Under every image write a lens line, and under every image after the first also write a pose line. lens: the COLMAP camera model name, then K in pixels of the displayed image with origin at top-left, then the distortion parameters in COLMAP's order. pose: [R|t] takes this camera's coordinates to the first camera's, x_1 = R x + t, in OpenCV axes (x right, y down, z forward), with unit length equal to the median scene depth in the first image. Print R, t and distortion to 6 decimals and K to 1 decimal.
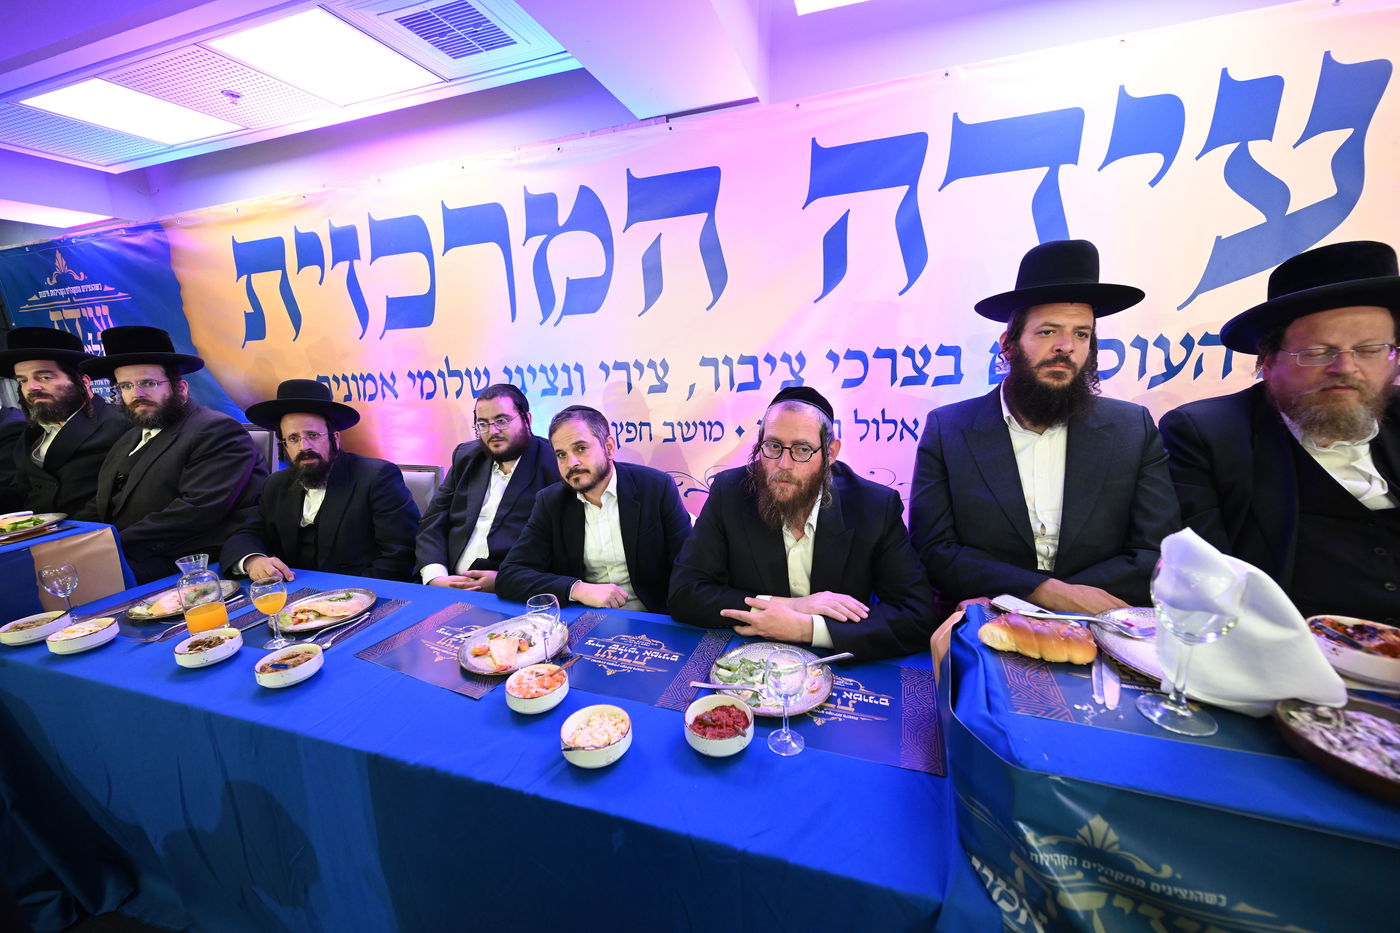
lens RADIAL K [[540.7, 0, 700.0], [0, 540.7, 466.5], [0, 0, 1]] dist [-0.000542, 0.000152]
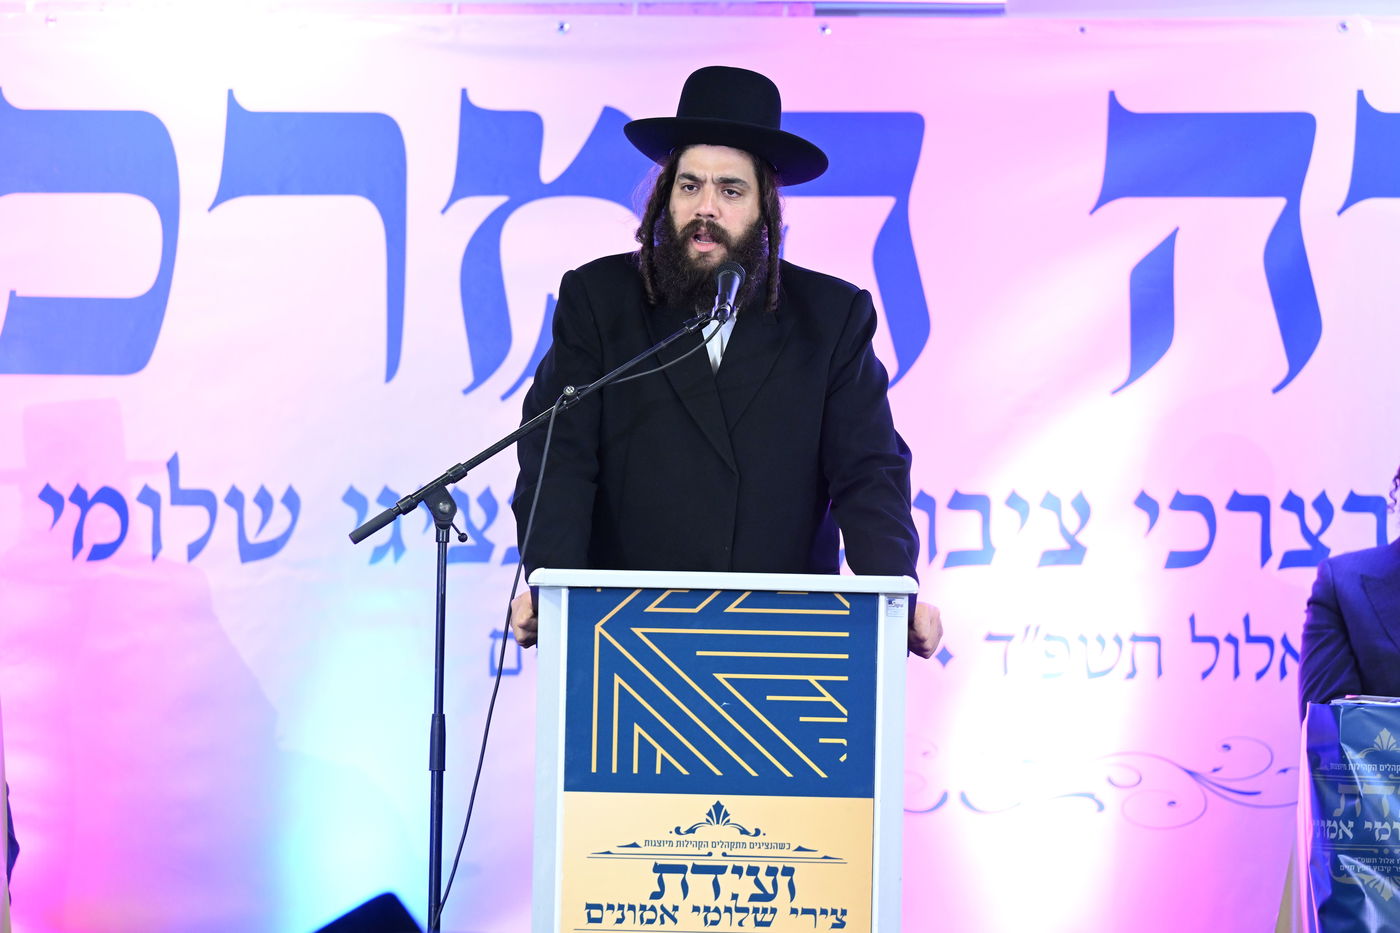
lens RADIAL K [[7649.2, 0, 700.0], [0, 7649.2, 466.5], [0, 0, 1]] dist [0.005901, -9.429013]
pose [[0.963157, 0.064064, 0.261199, -1.949777], [0.000249, 0.971002, -0.239073, 1.415374], [-0.268940, 0.230330, 0.935211, -5.358720]]
